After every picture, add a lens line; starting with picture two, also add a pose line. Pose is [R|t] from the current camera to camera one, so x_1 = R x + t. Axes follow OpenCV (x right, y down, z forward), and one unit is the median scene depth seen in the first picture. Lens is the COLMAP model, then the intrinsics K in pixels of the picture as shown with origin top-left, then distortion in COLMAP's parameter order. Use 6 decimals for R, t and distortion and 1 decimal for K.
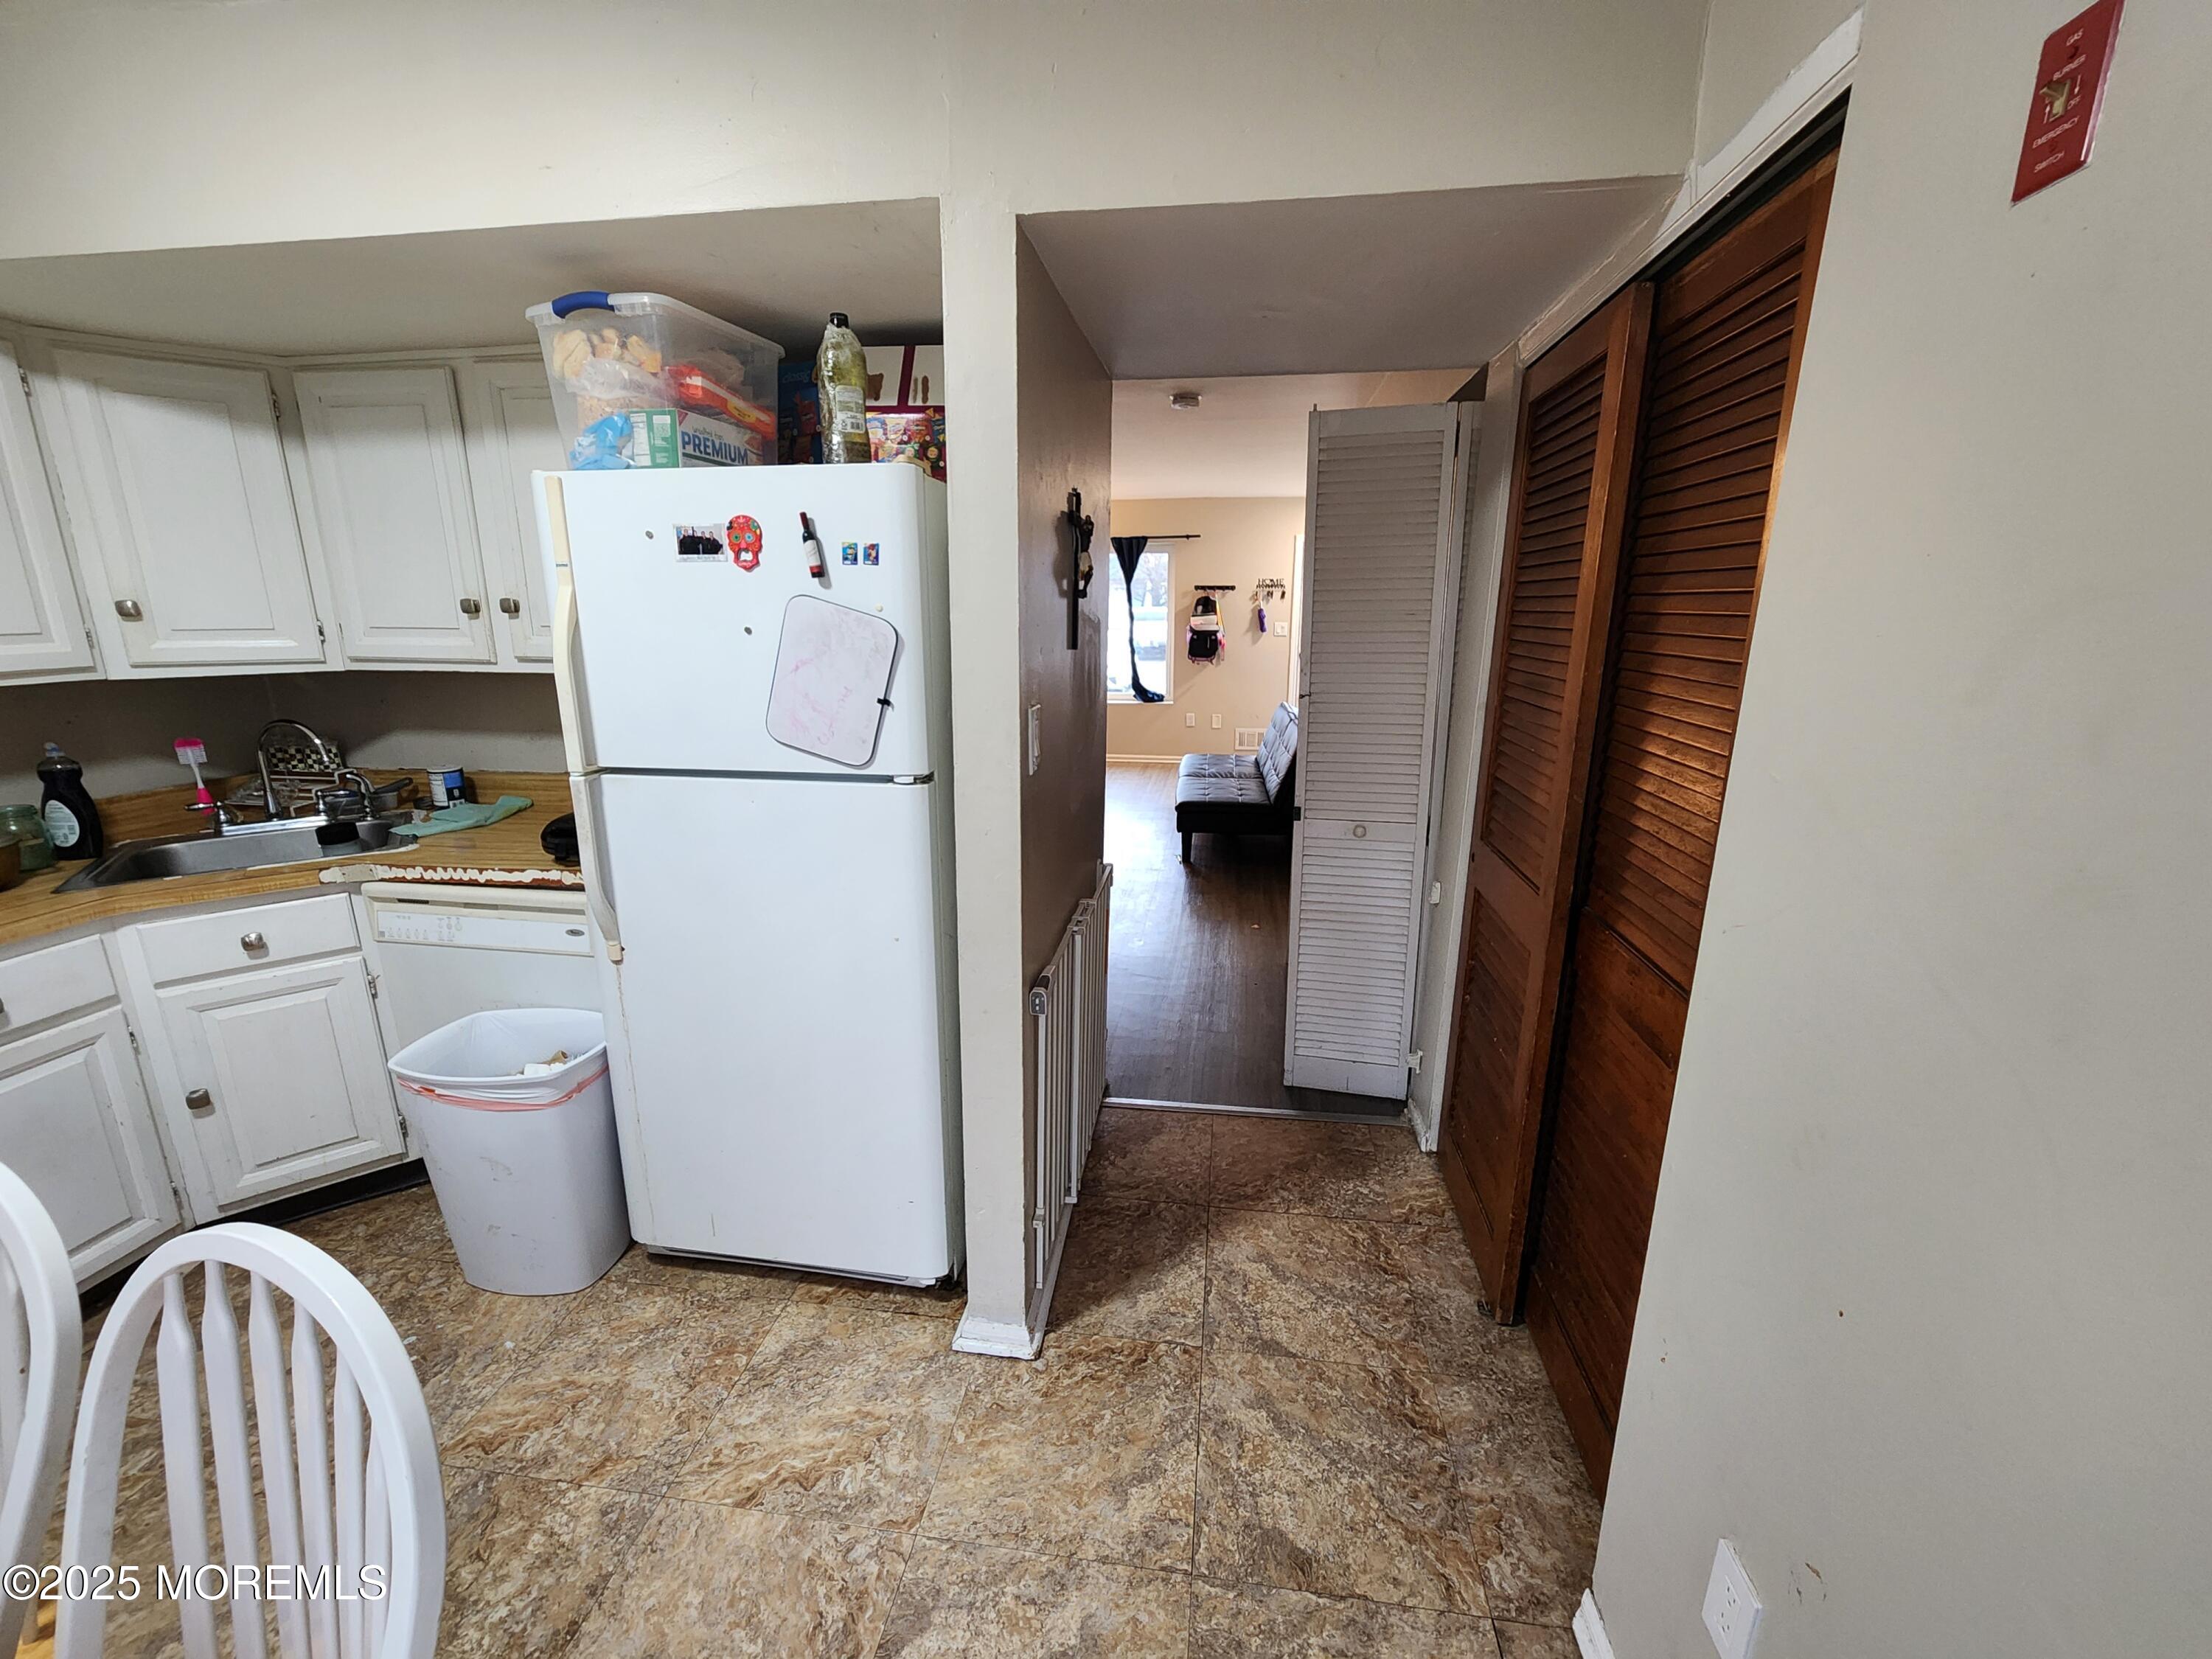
lens RADIAL K [[902.1, 0, 1099.2], [0, 902.1, 825.5], [0, 0, 1]] dist [0.000613, -0.002733]
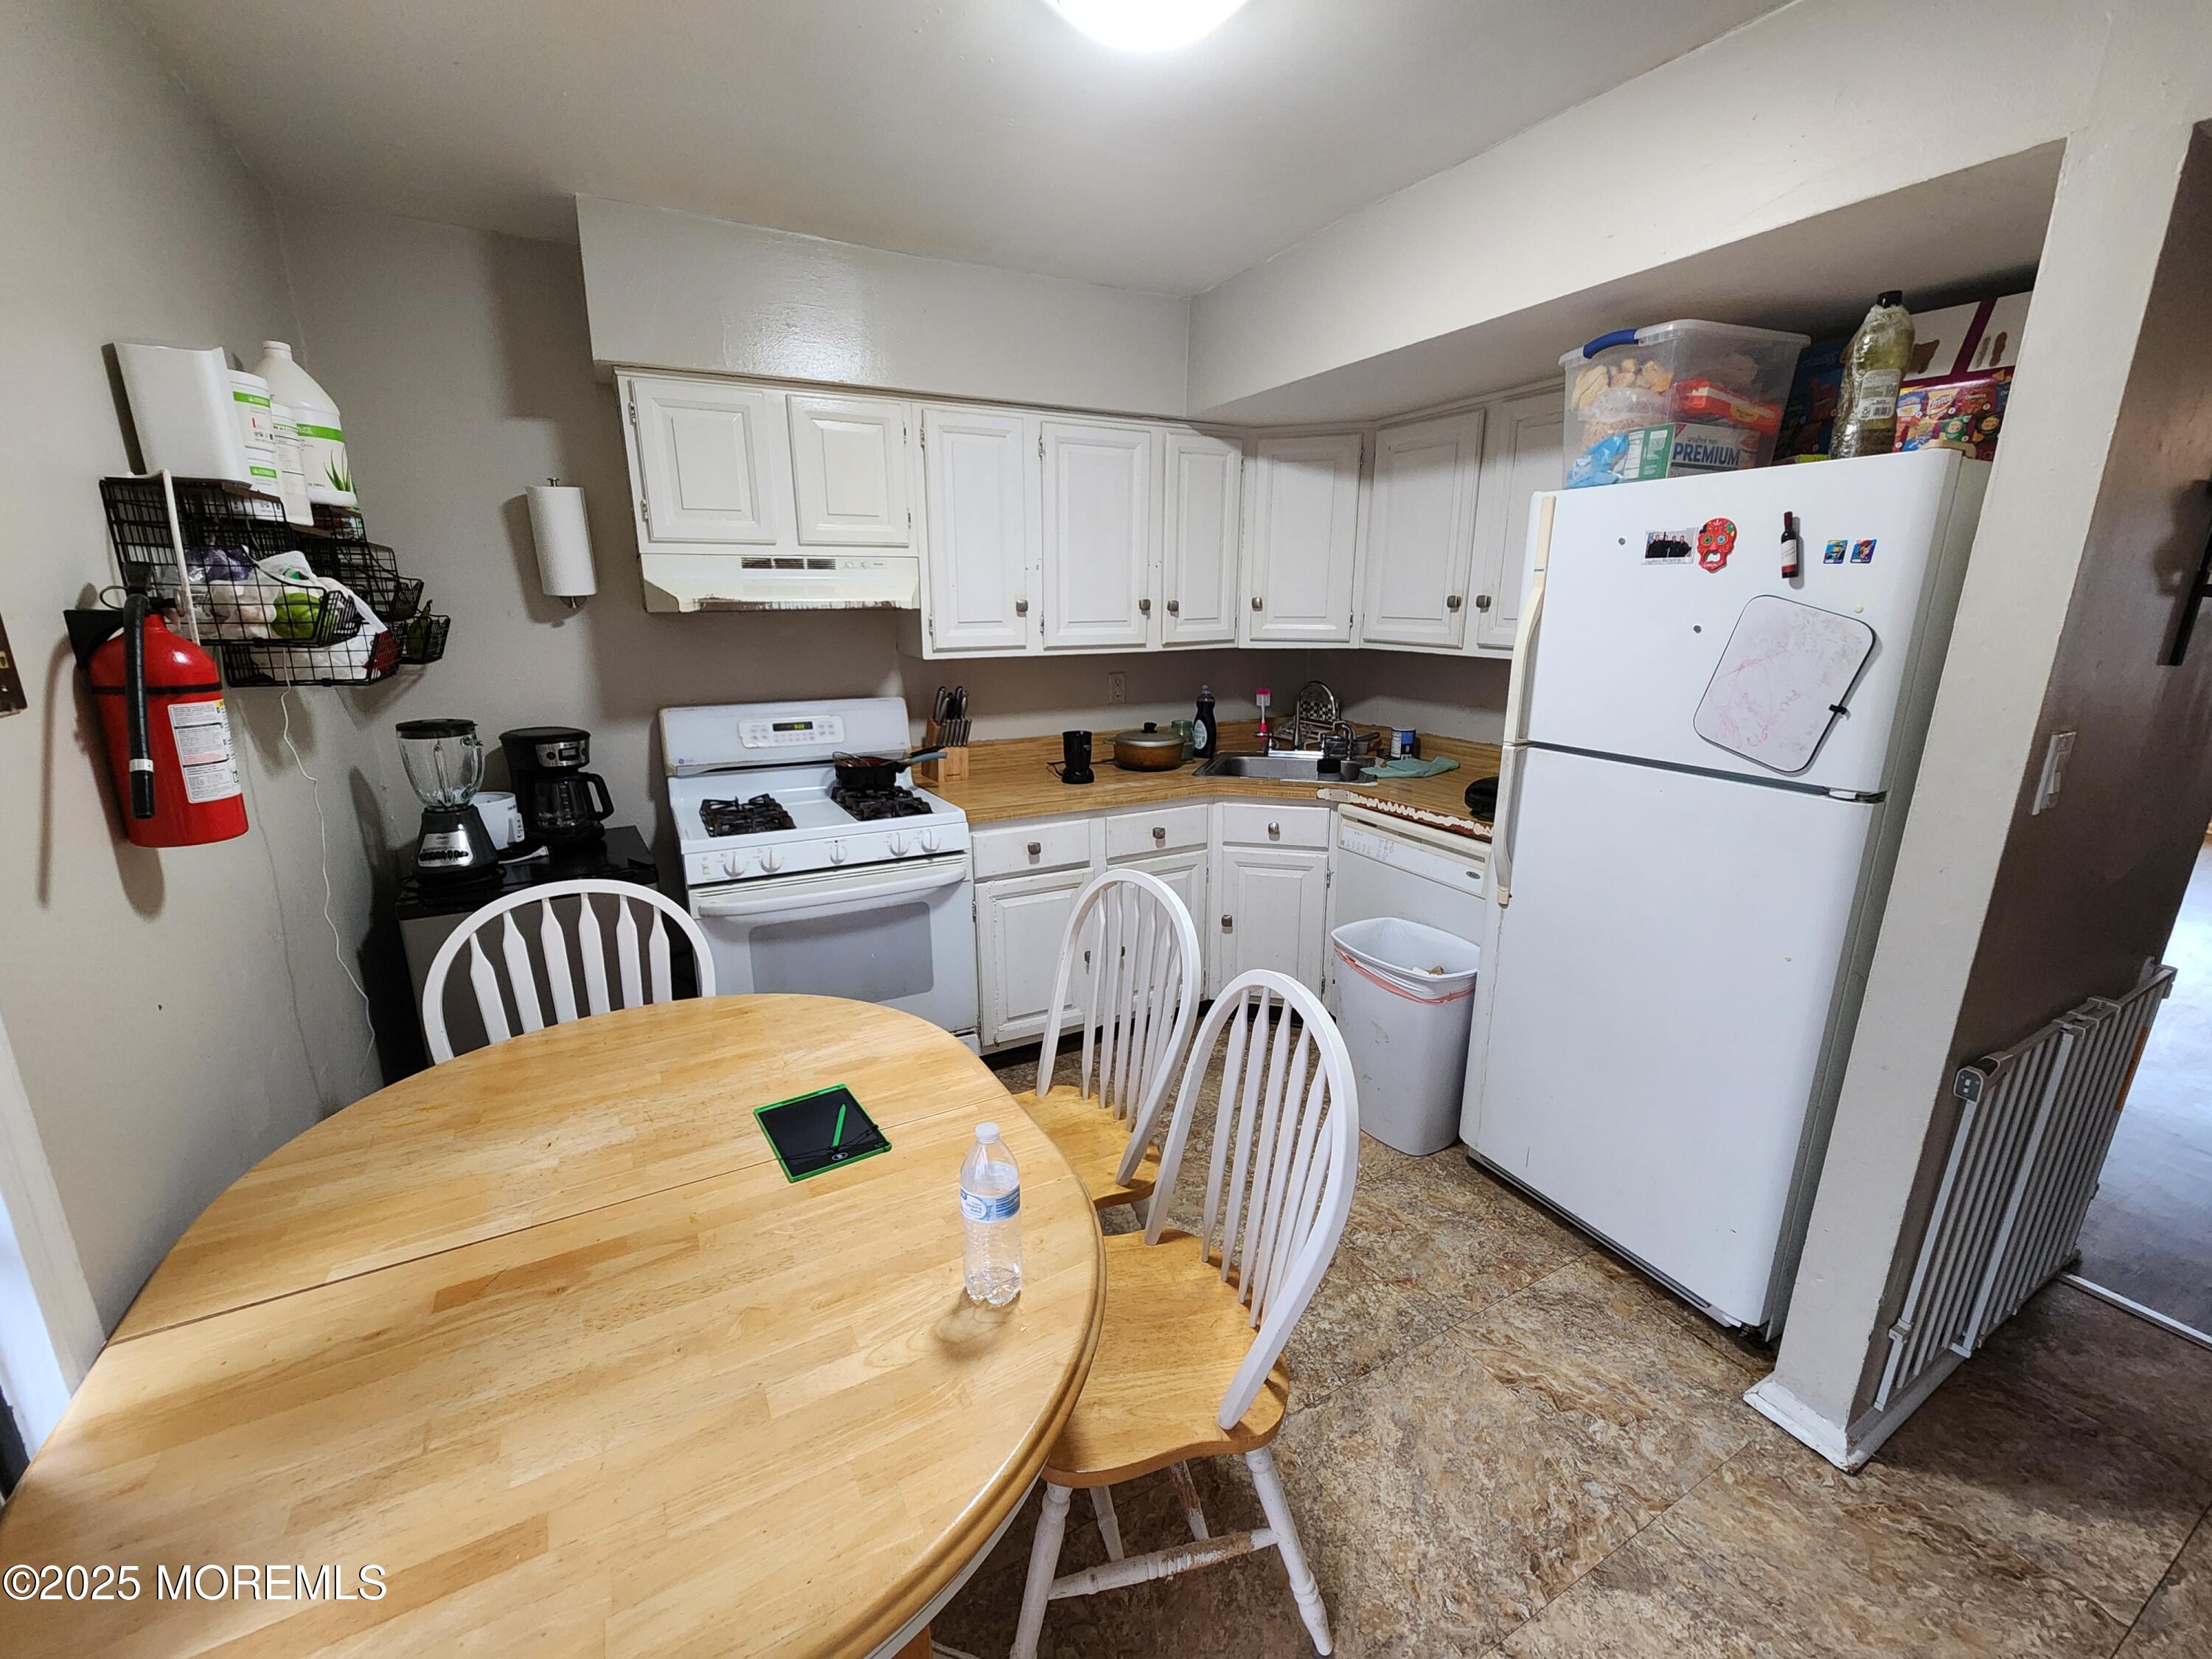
lens RADIAL K [[902.1, 0, 1106.9], [0, 902.1, 826.9], [0, 0, 1]] dist [0.000613, -0.002733]
pose [[0.601968, 0.196695, -0.773916, 0.047494], [-0.185406, 0.977129, 0.104131, 0.023300], [0.776698, 0.080805, 0.624669, -0.149466]]
